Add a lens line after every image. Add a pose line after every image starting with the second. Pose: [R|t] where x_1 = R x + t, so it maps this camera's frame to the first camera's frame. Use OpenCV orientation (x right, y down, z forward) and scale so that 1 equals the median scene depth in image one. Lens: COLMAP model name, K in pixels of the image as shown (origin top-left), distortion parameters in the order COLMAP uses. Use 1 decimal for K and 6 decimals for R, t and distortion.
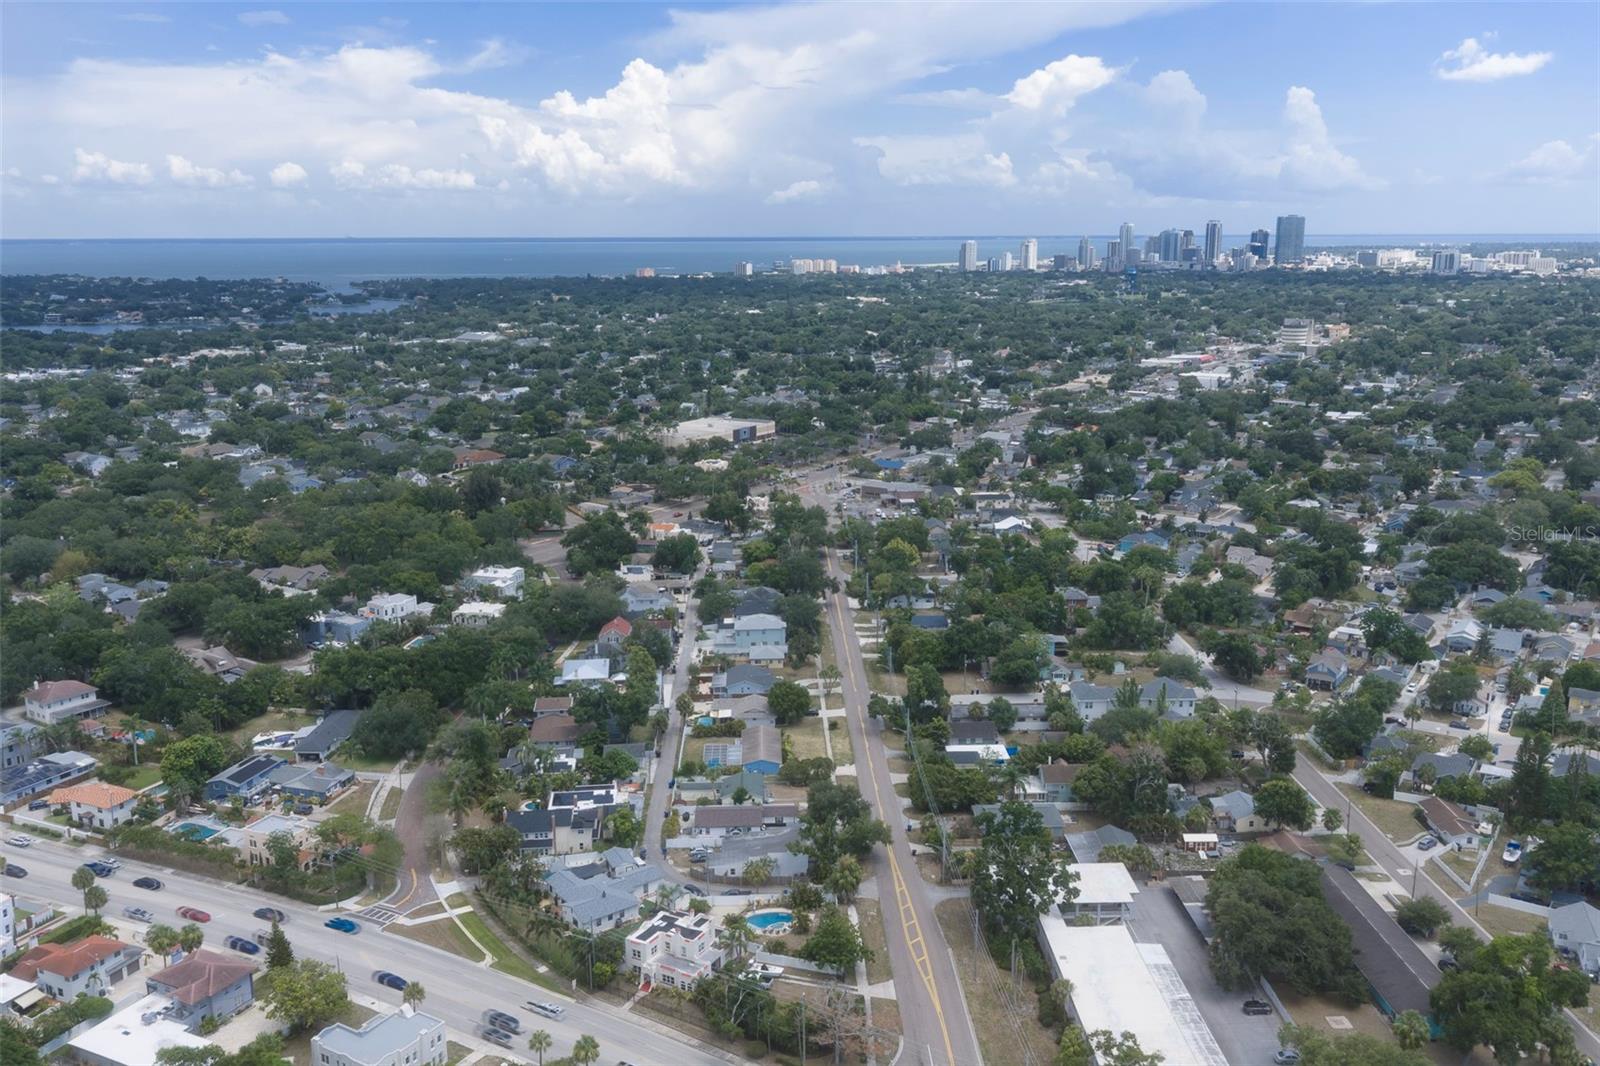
lens RADIAL K [[1322.5, 0, 800.0], [0, 1322.5, 533.0], [0, 0, 1]] dist [0.019826, -0.038671]
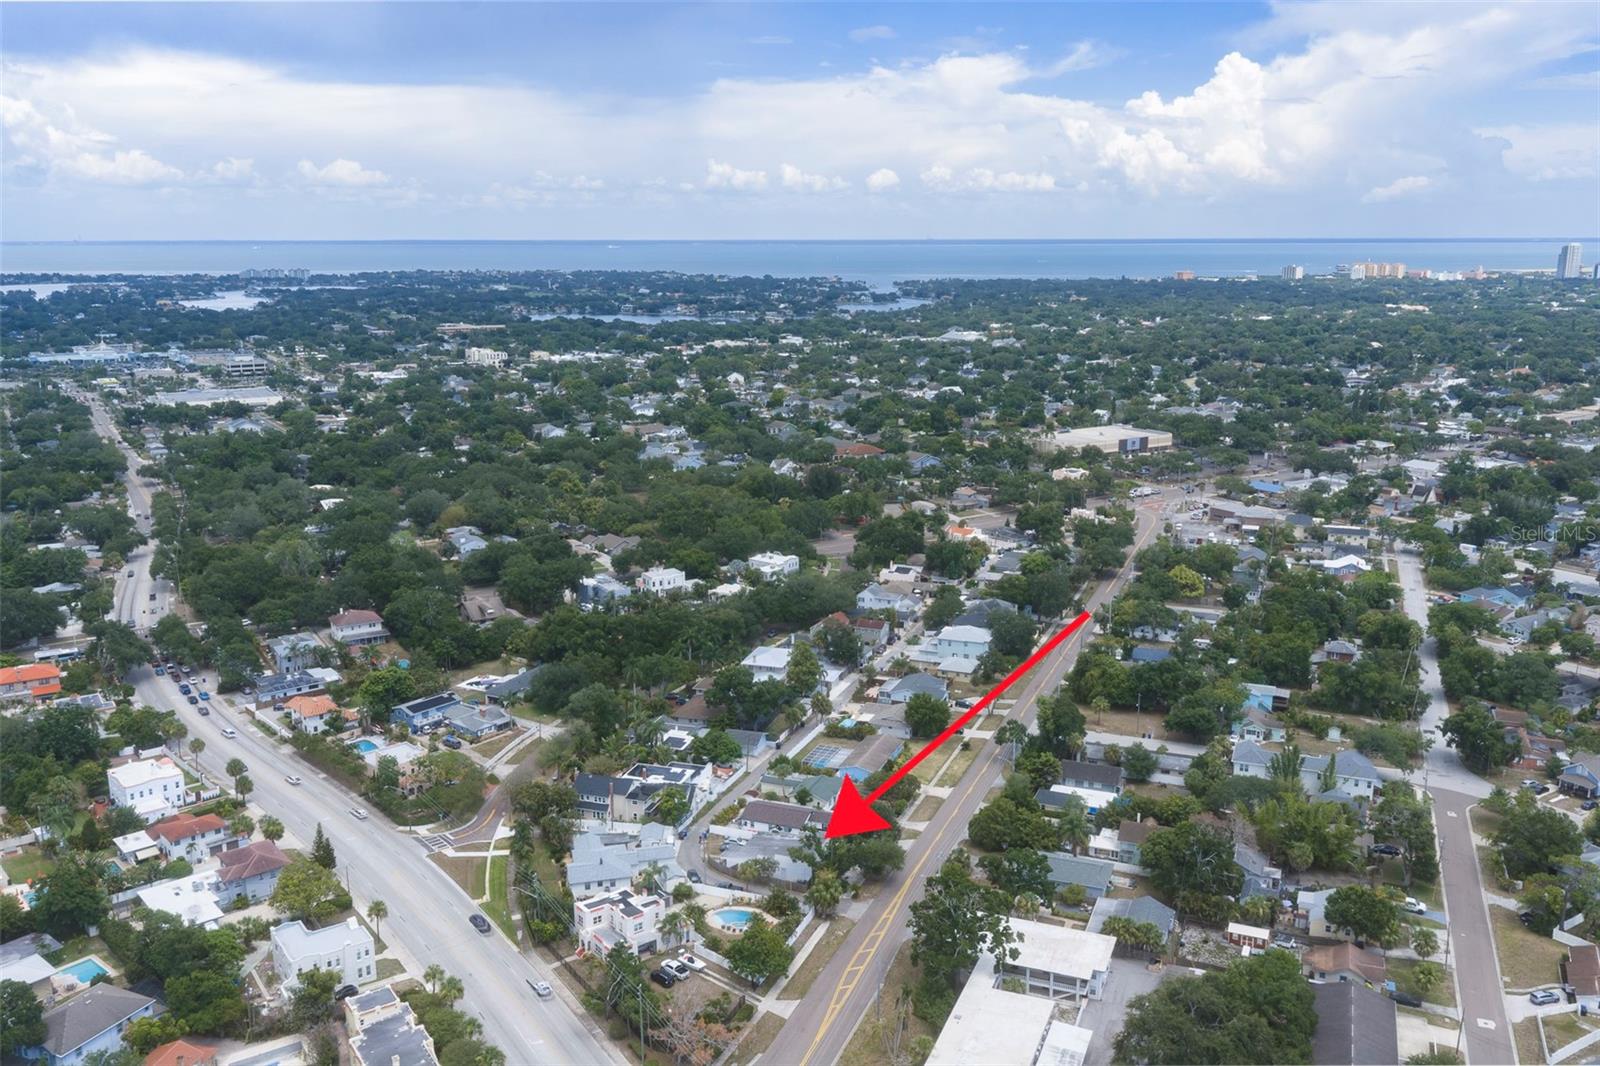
lens RADIAL K [[1322.5, 0, 800.0], [0, 1322.5, 533.0], [0, 0, 1]] dist [0.019826, -0.038671]
pose [[0.913704, 0.089931, -0.396305, 0.237689], [-0.090368, 0.995753, 0.017612, -0.012604], [0.396206, 0.019721, 0.917950, 0.054059]]
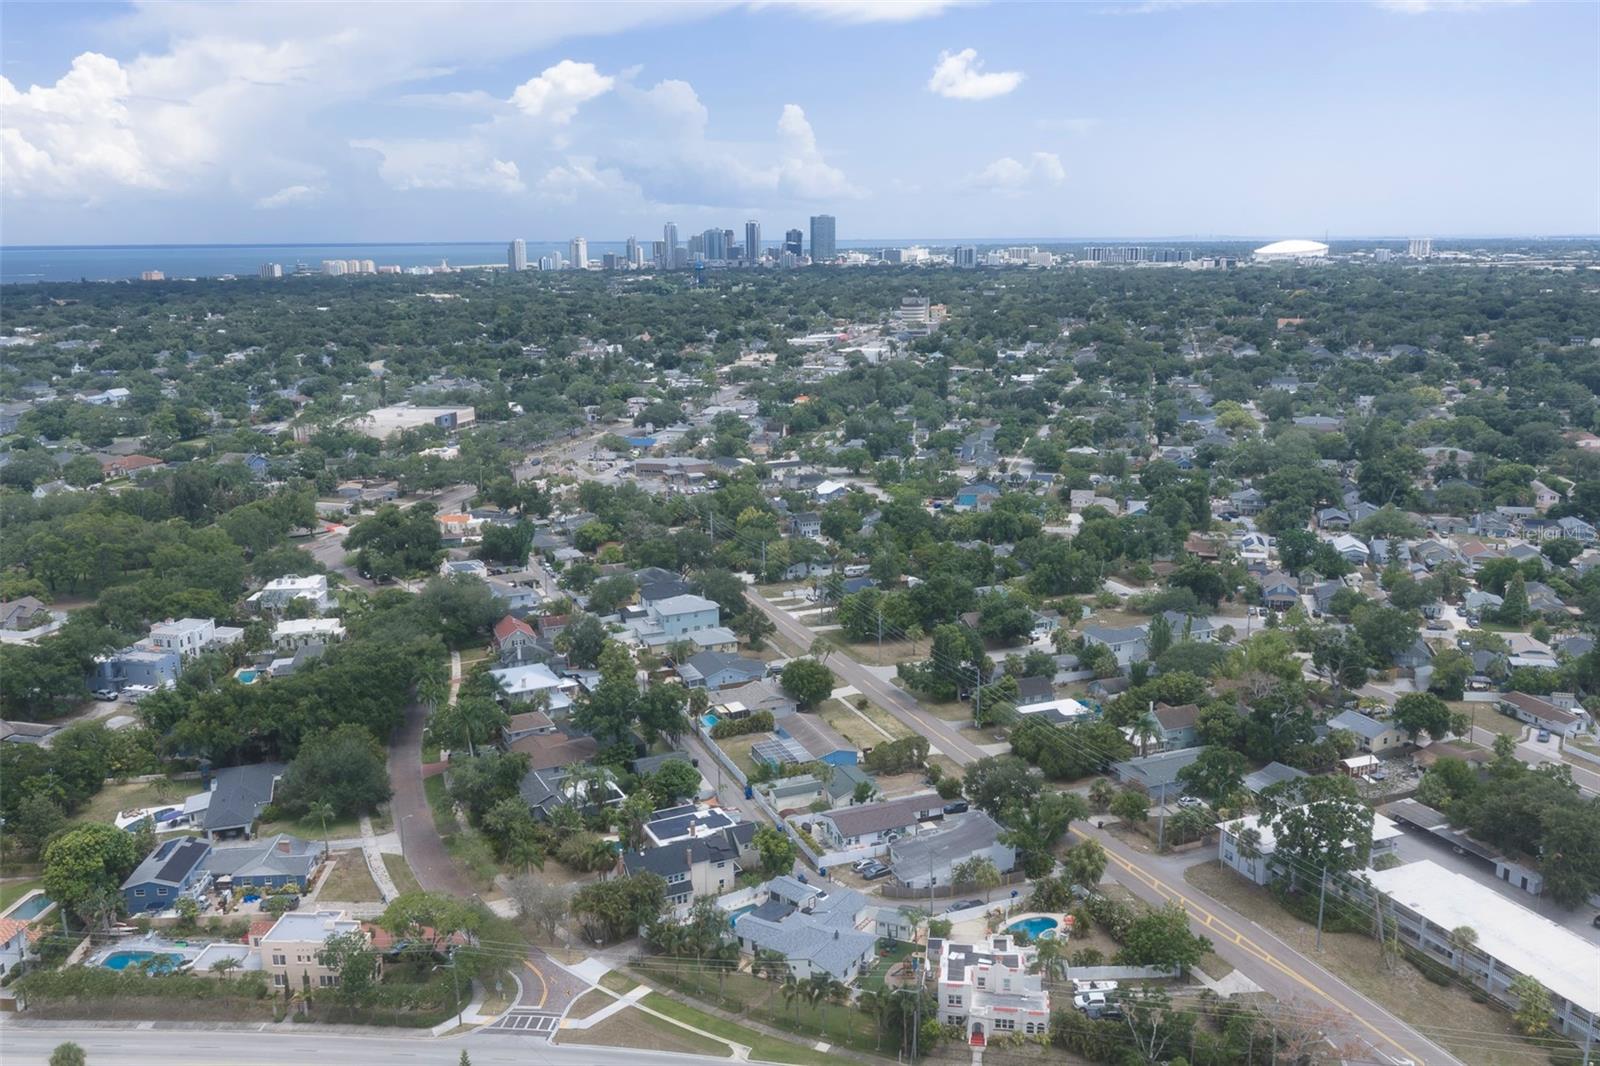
lens RADIAL K [[1322.5, 0, 800.0], [0, 1322.5, 533.0], [0, 0, 1]] dist [0.019826, -0.038671]
pose [[0.936352, -0.078898, 0.342083, -0.249604], [0.080795, 0.996693, 0.008722, 0.020223], [-0.341639, 0.019471, 0.939629, 0.172922]]
